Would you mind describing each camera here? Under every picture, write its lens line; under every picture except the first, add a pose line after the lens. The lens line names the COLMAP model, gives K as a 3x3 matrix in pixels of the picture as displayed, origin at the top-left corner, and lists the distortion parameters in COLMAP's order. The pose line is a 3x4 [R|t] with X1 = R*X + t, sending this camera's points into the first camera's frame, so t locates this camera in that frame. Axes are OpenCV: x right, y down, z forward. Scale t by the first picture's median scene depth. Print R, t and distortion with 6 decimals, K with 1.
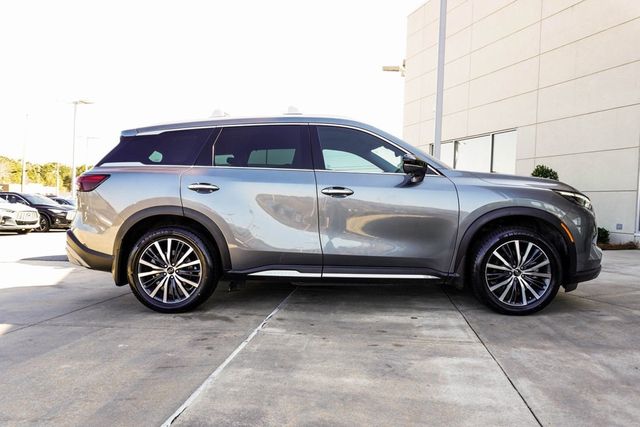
lens RADIAL K [[429.3, 0, 317.8], [0, 429.3, 223.1], [0, 0, 1]] dist [-0.037499, 0.026757]
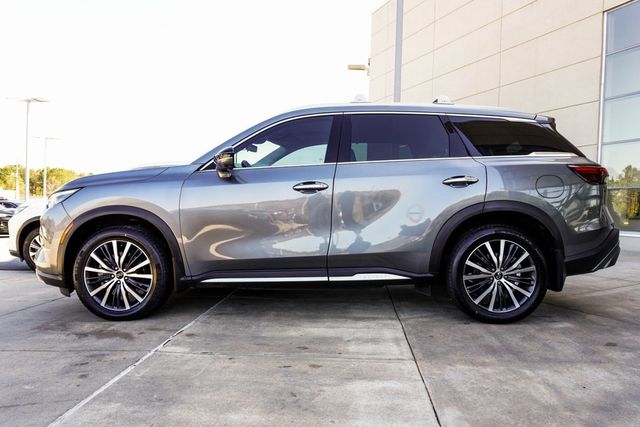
lens RADIAL K [[429.3, 0, 325.1], [0, 429.3, 226.6], [0, 0, 1]] dist [-0.037499, 0.026757]
pose [[0.997417, -0.009066, 0.071257, 0.170282], [0.009015, 0.999959, 0.001039, 0.013222], [-0.071263, -0.000394, 0.997457, 0.182663]]
